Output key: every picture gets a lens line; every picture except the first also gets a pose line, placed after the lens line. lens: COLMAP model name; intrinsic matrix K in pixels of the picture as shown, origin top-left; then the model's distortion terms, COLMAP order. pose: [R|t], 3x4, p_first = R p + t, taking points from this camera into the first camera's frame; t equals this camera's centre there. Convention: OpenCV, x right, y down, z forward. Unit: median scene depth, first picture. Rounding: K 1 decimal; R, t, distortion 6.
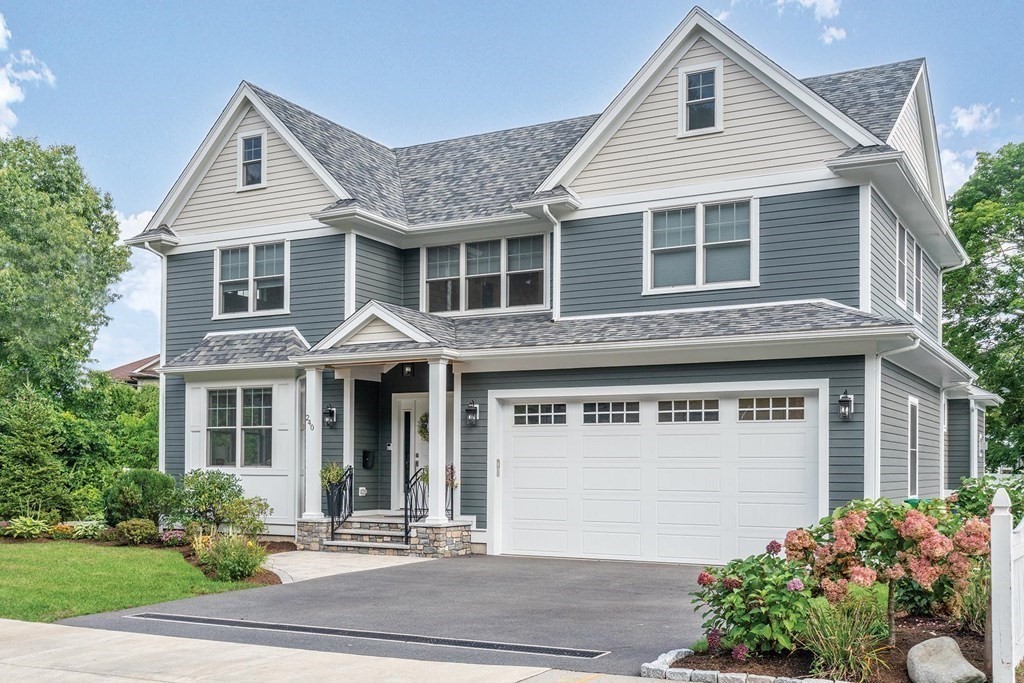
lens RADIAL K [[1061.8, 0, 513.5], [0, 1061.8, 464.1], [0, 0, 1]] dist [0.127371, -0.012774]
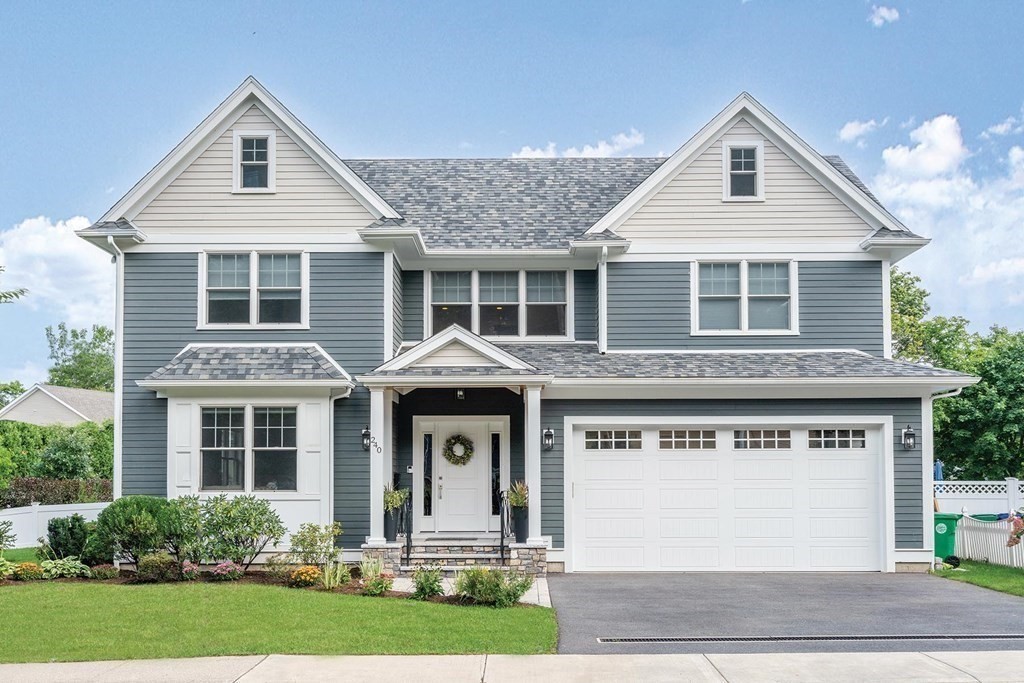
lens RADIAL K [[1061.8, 0, 513.5], [0, 1061.8, 464.1], [0, 0, 1]] dist [0.127371, -0.012774]
pose [[0.887066, 0.007794, 0.461577, -0.550621], [0.005566, 0.999604, -0.027575, 0.006367], [-0.461609, 0.027030, 0.886672, 0.094474]]
